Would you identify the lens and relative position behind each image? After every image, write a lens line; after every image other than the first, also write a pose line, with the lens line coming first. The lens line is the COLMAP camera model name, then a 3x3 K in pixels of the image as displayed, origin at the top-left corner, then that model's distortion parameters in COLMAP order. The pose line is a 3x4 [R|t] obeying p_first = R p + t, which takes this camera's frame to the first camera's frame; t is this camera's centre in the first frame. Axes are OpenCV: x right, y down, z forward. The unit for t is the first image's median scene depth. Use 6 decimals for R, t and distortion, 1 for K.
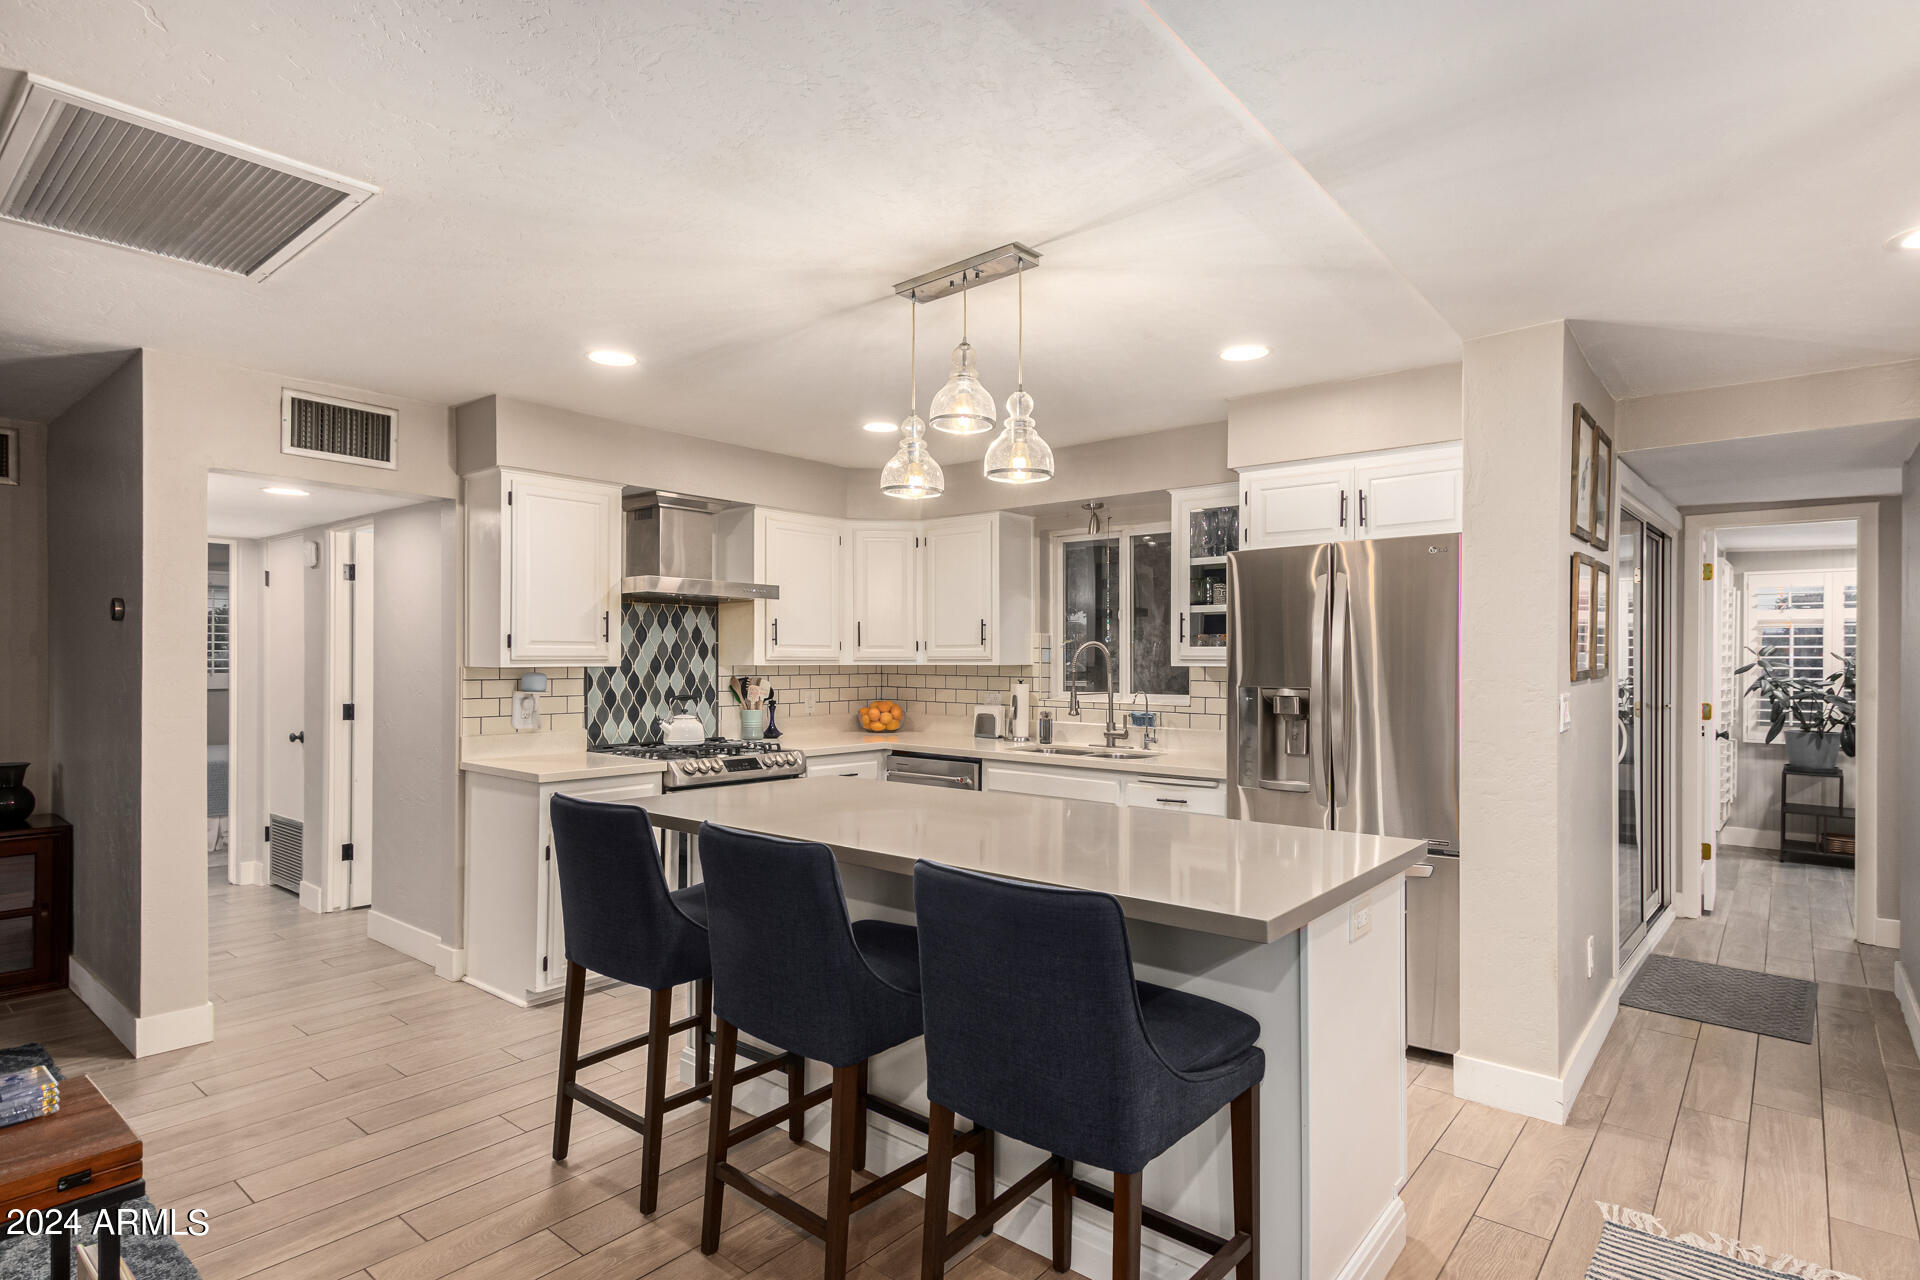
lens RADIAL K [[980.0, 0, 961.4], [0, 980.0, 656.7], [0, 0, 1]] dist [0.022381, -0.001431]
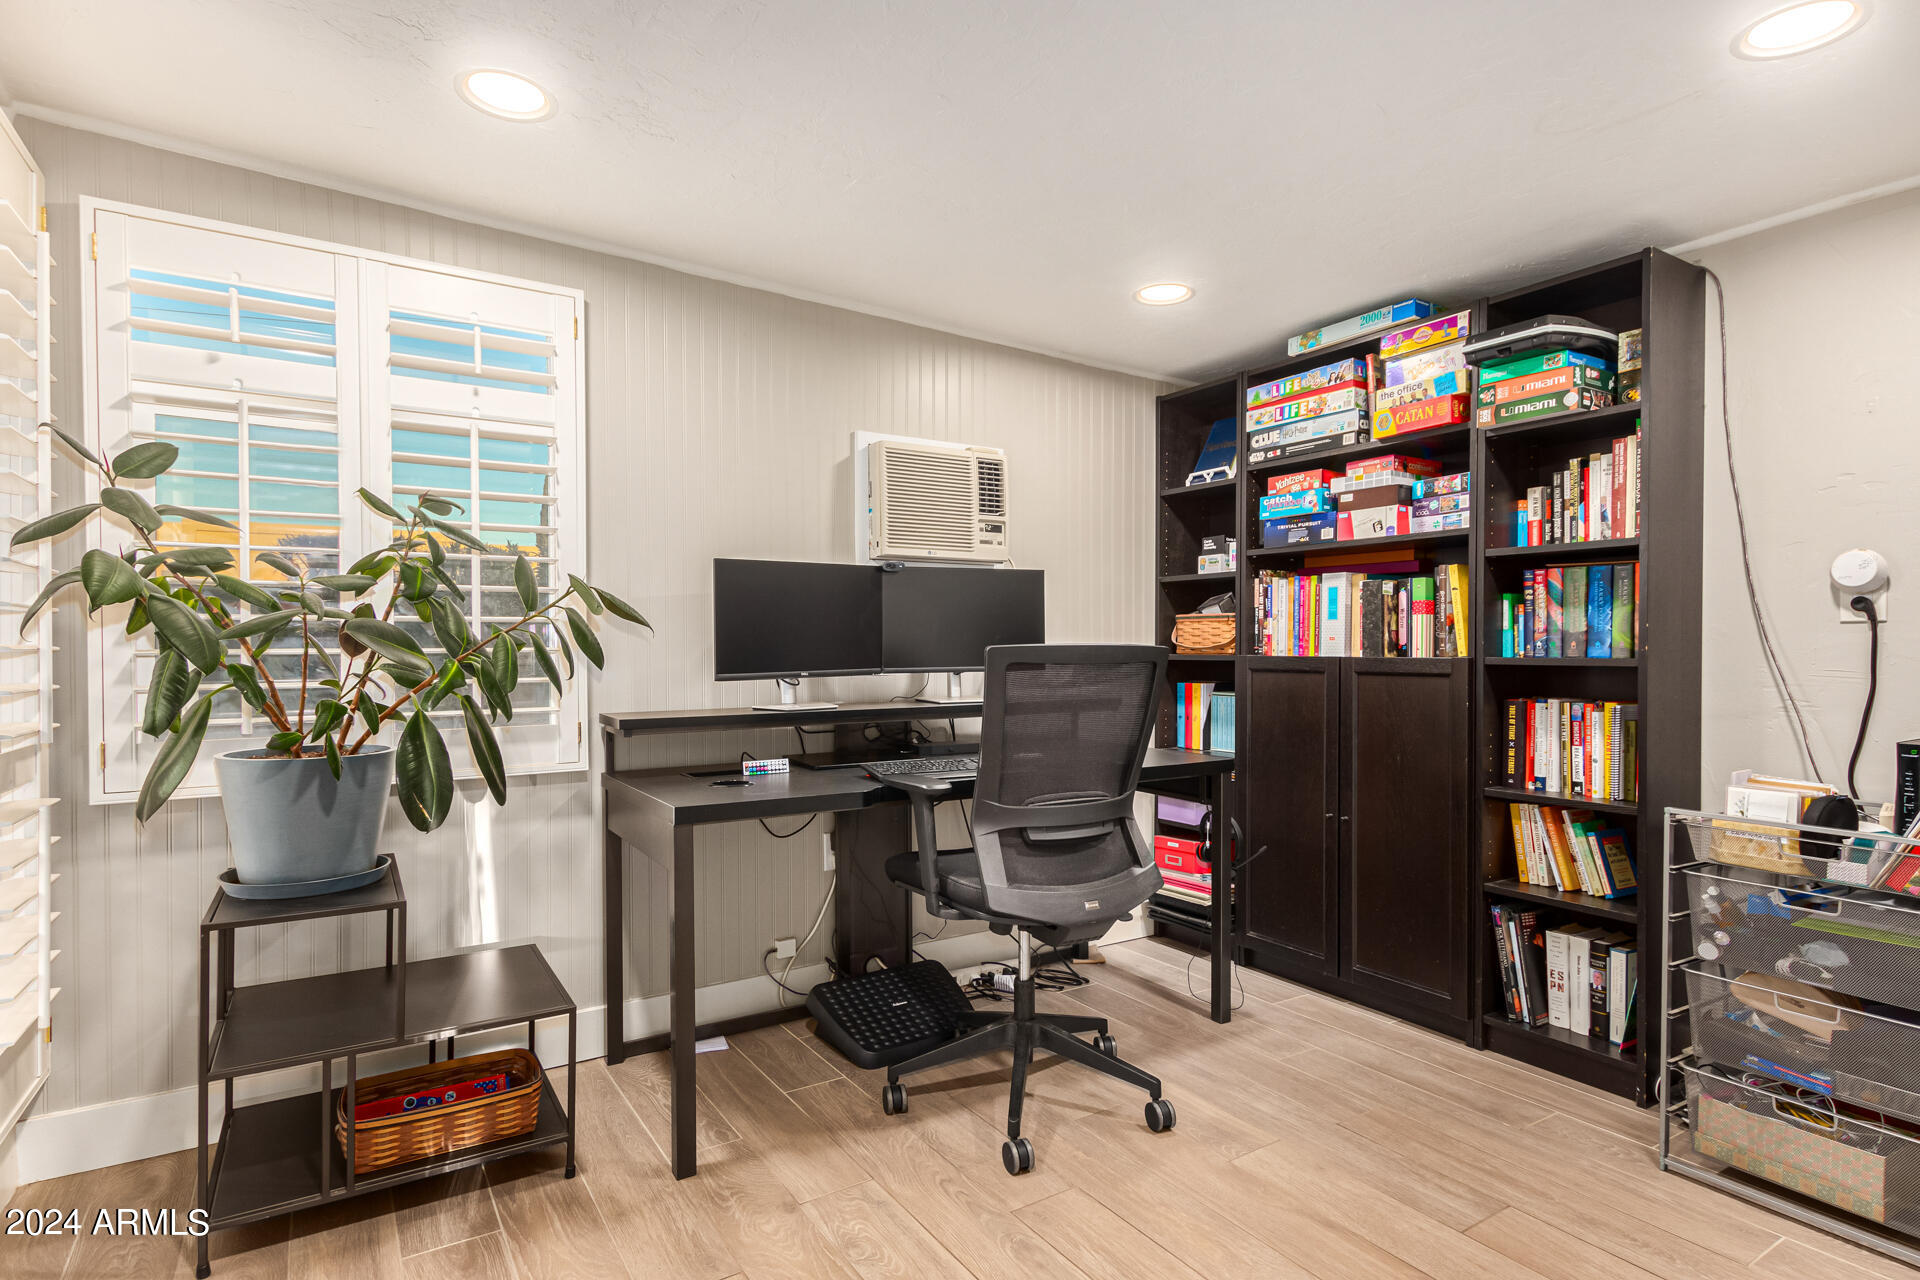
lens RADIAL K [[980.0, 0, 961.4], [0, 980.0, 656.7], [0, 0, 1]] dist [0.022381, -0.001431]
pose [[0.290613, -0.012791, 0.956755, 0.754843], [0.003848, 0.999918, 0.012199, 0.053034], [-0.956833, 0.000137, 0.290638, 0.873259]]
